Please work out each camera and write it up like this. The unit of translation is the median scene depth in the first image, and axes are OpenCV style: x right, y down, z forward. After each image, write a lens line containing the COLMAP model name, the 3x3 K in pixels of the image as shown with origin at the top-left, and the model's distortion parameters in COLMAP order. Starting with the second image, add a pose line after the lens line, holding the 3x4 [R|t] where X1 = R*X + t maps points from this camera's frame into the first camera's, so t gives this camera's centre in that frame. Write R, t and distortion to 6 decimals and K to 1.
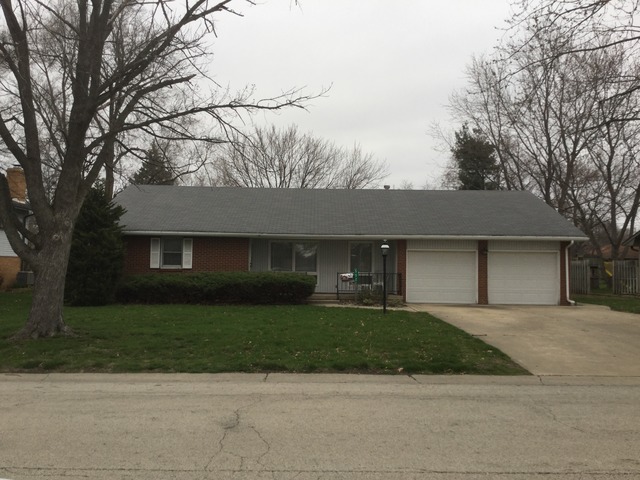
lens RADIAL K [[575.5, 0, 322.2], [0, 575.5, 240.9], [0, 0, 1]] dist [0.097997, -0.159428]
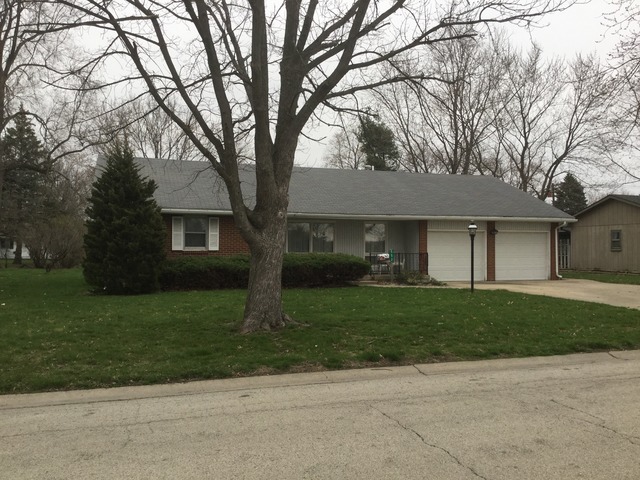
lens RADIAL K [[575.5, 0, 320.7], [0, 575.5, 239.6], [0, 0, 1]] dist [0.097997, -0.159428]
pose [[0.953147, -0.004144, 0.302480, -0.347478], [-0.005081, 0.999546, 0.029703, 0.002725], [-0.302466, -0.029848, 0.952693, 0.078997]]
